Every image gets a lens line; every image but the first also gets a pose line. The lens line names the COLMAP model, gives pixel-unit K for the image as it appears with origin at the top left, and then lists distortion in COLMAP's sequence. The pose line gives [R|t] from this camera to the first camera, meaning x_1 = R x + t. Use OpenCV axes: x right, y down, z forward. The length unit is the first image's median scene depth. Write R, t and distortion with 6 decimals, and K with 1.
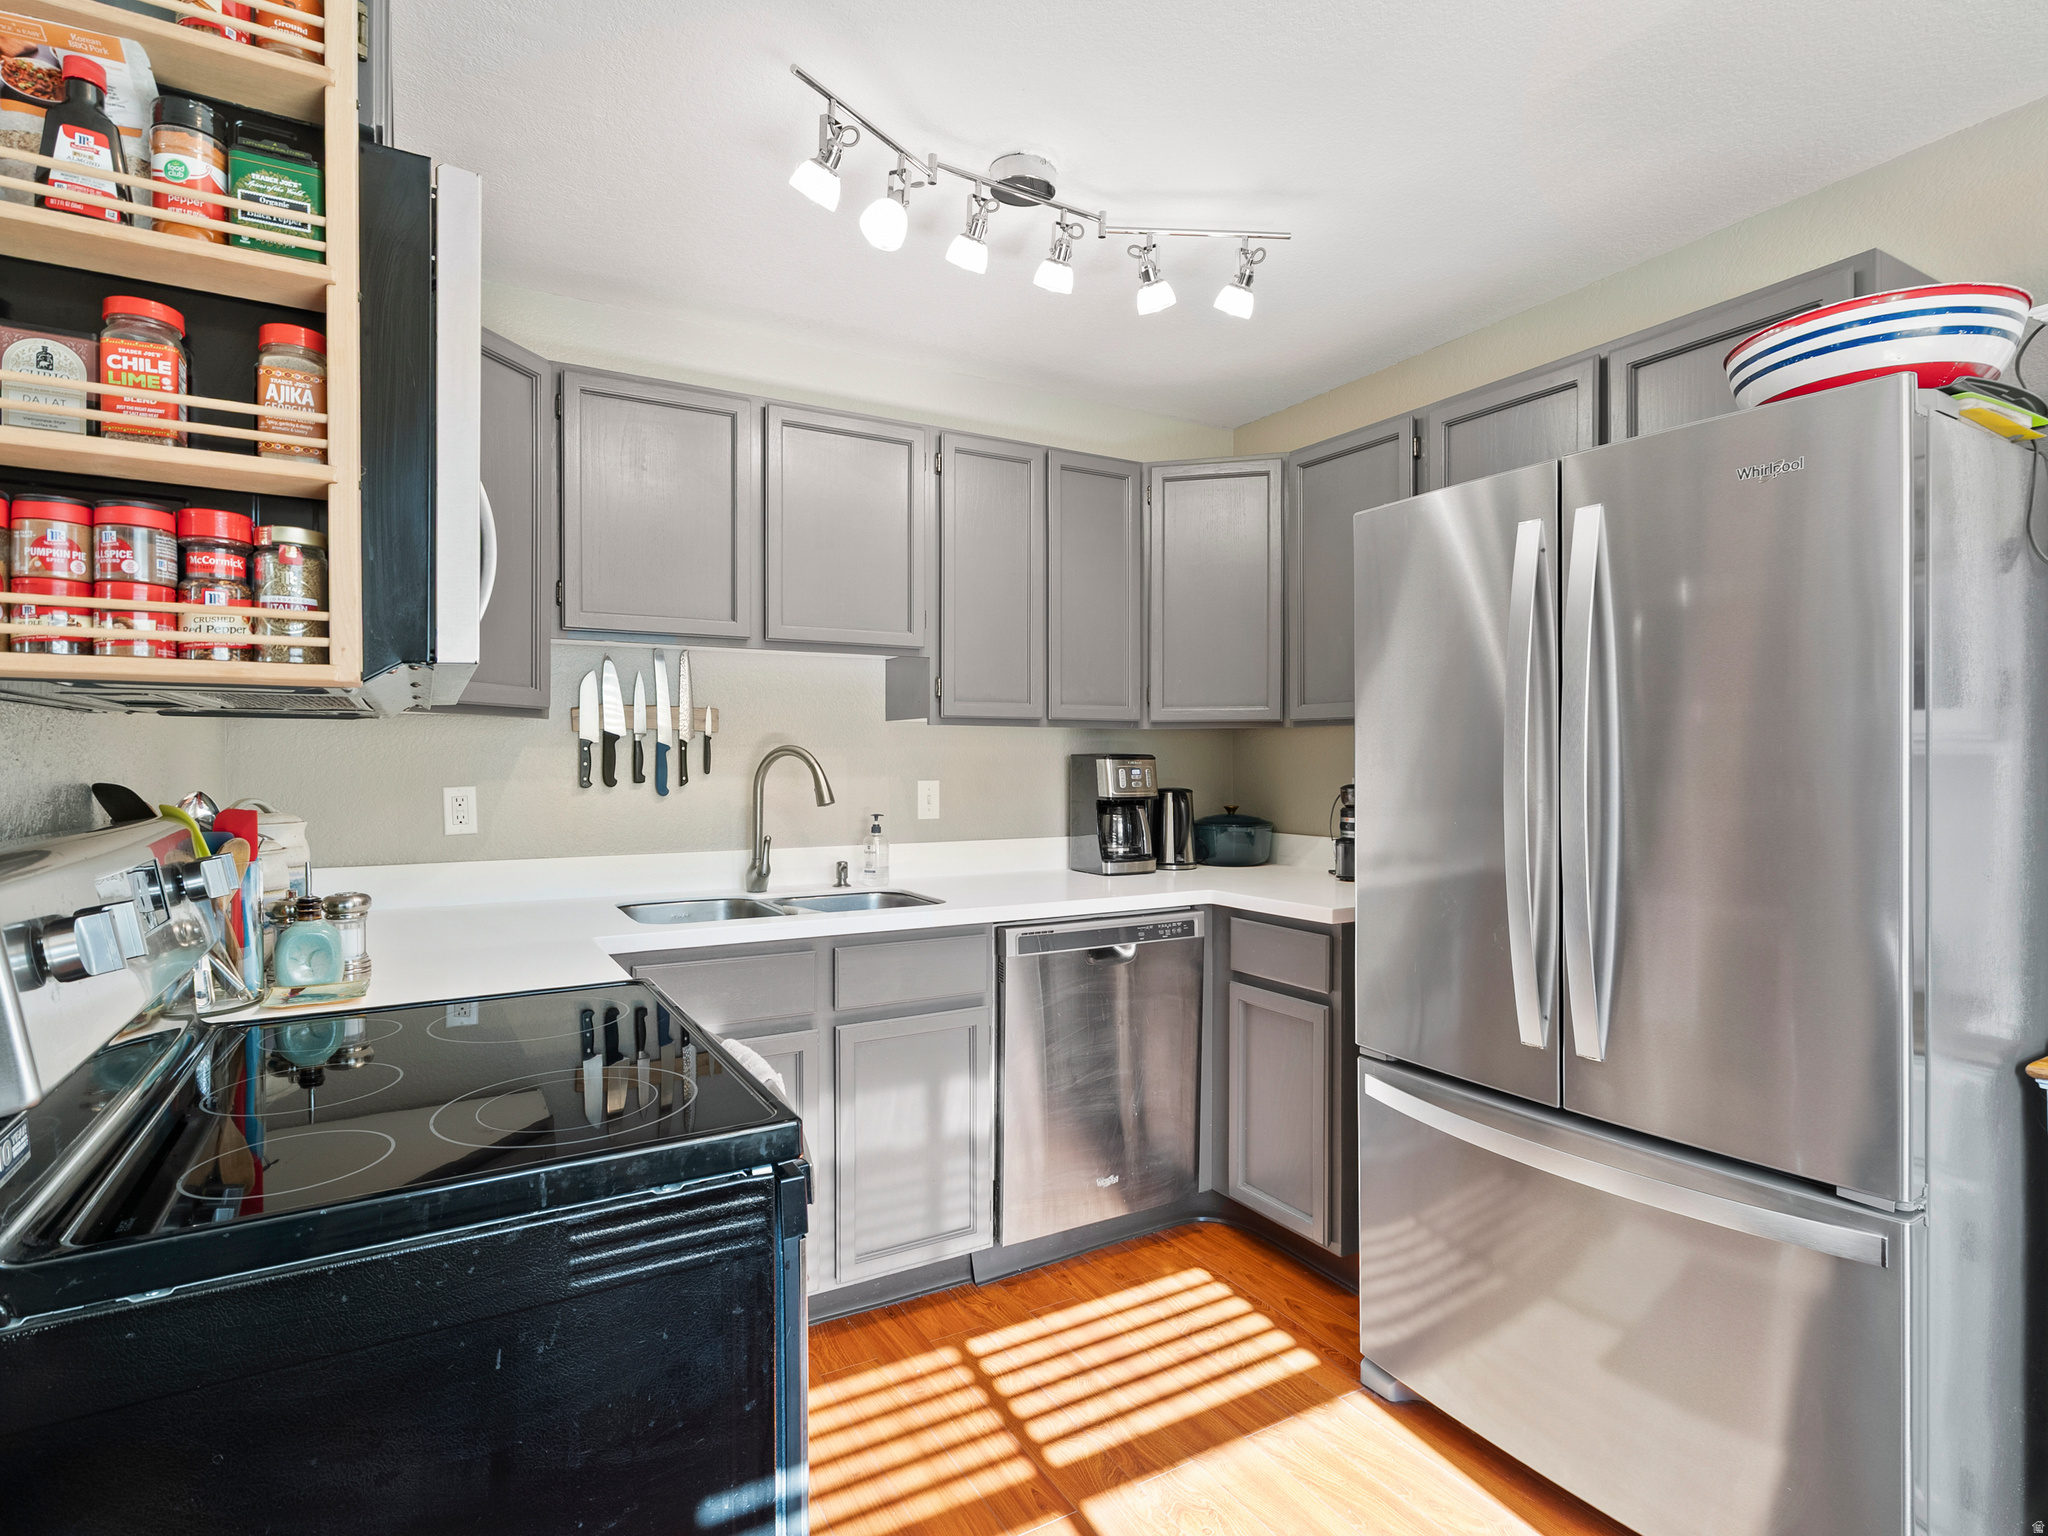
lens RADIAL K [[1039.7, 0, 1024.0], [0, 1039.7, 768.0], [0, 0, 1]] dist [-0.002766, 0.000518]
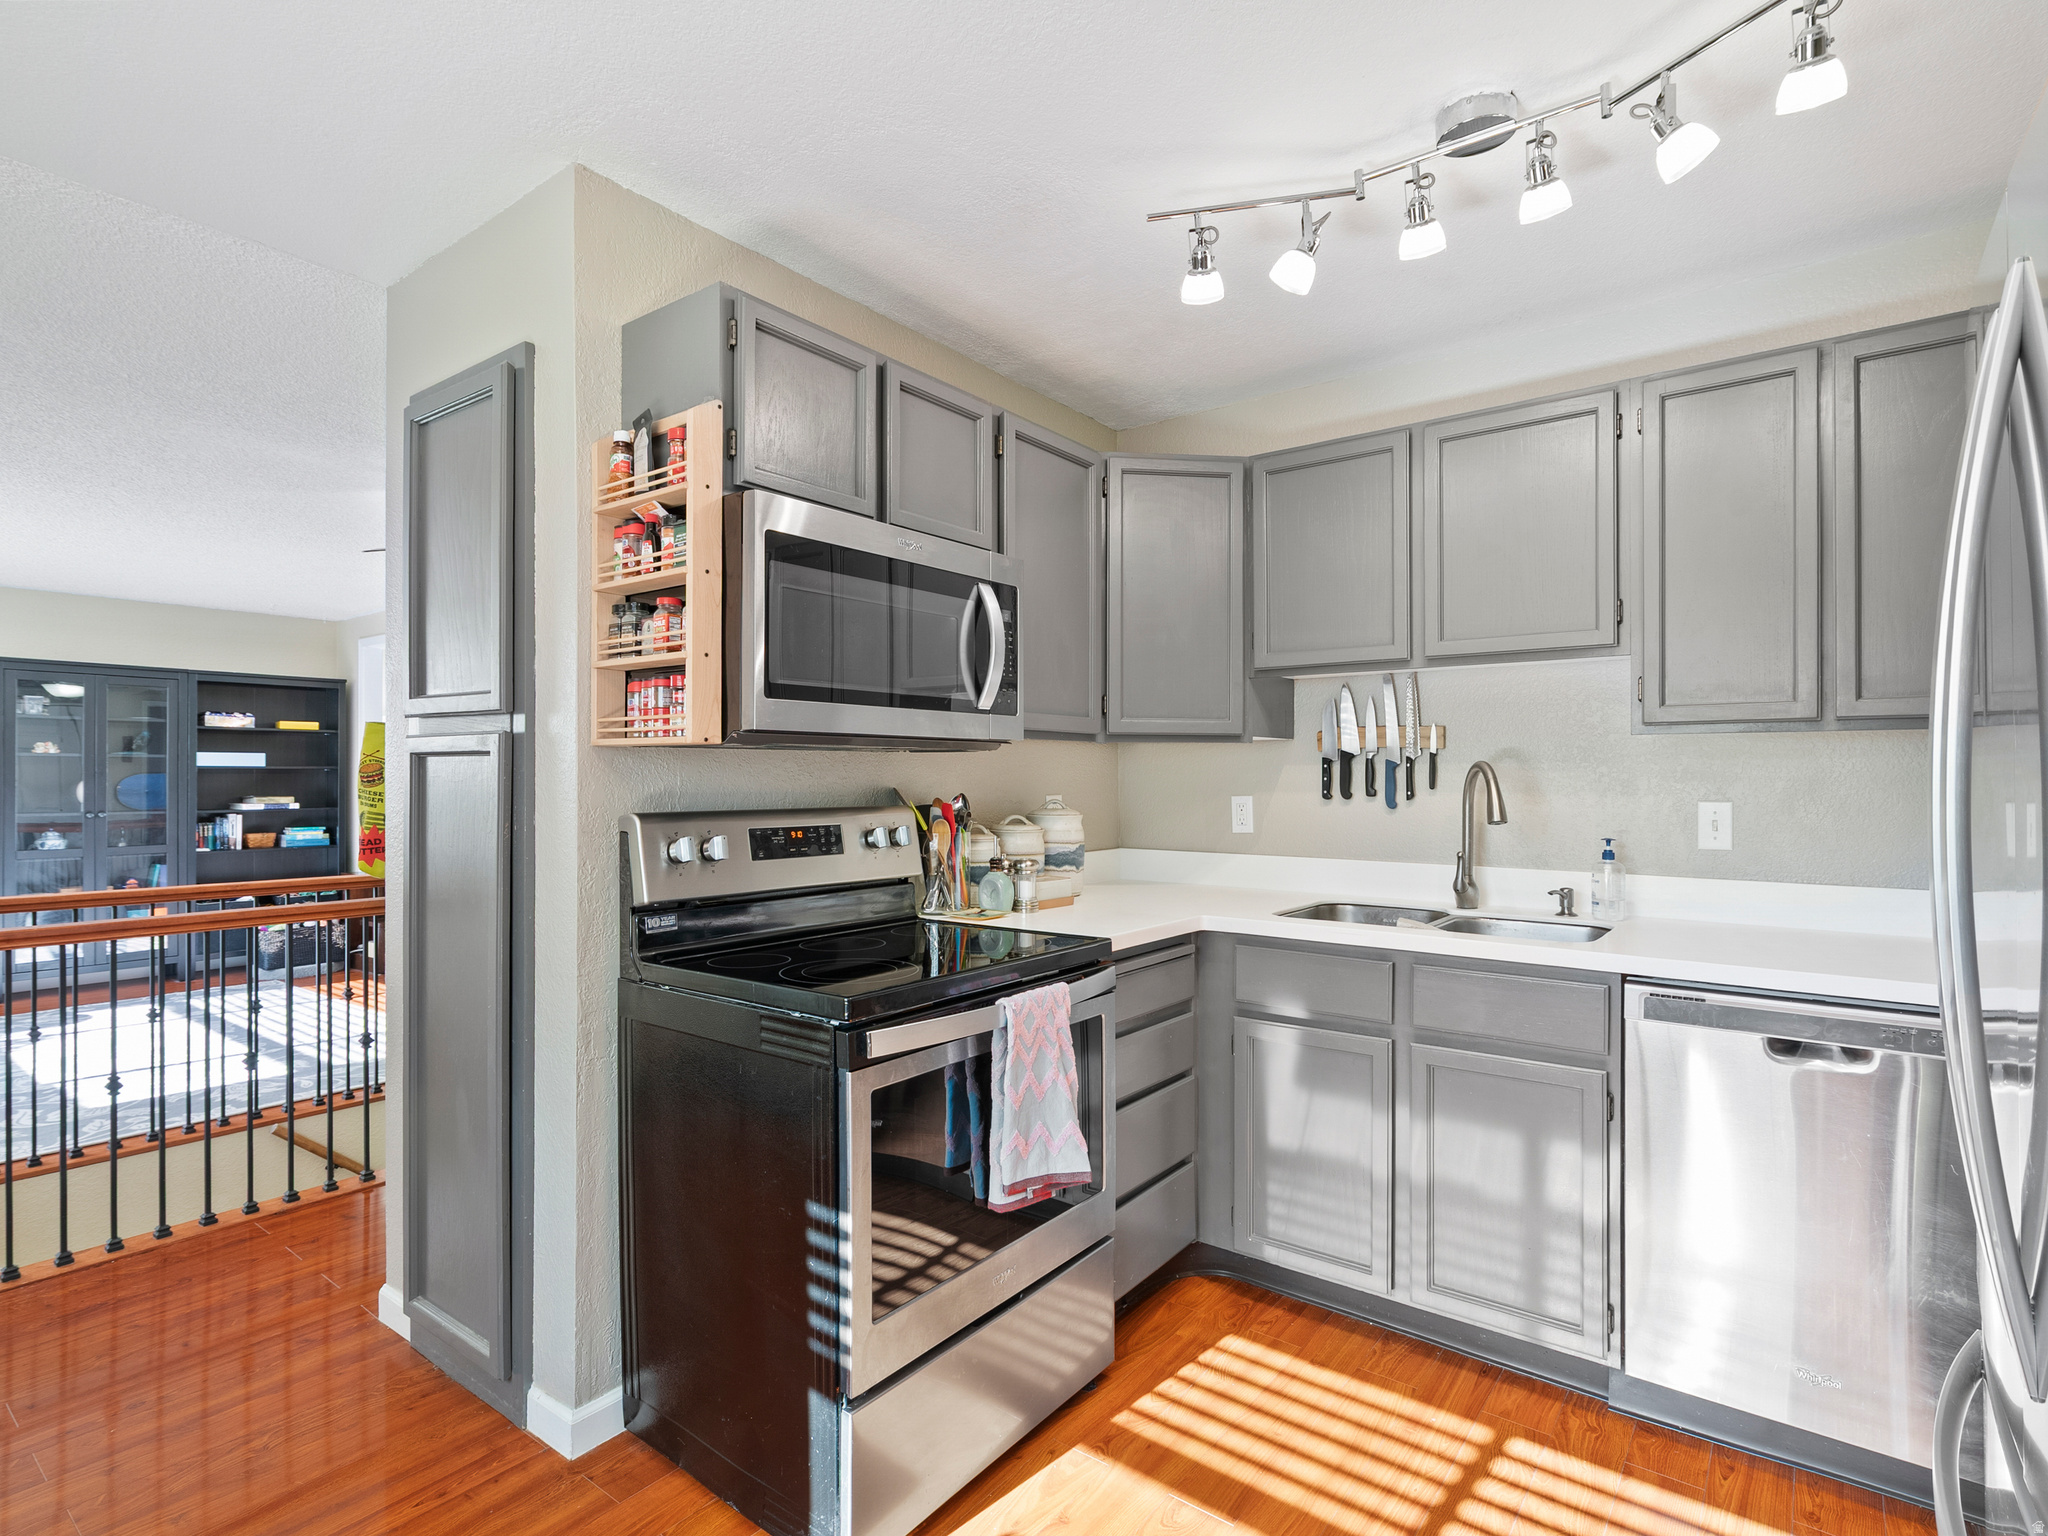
lens RADIAL K [[1033.7, 0, 1024.0], [0, 1033.7, 768.0], [0, 0, 1]] dist [-0.001829, 0.001603]
pose [[0.380624, -0.006266, -0.924709, 0.546408], [-0.006847, 0.999931, -0.009594, -0.003013], [0.924705, 0.009983, 0.380554, 0.252786]]
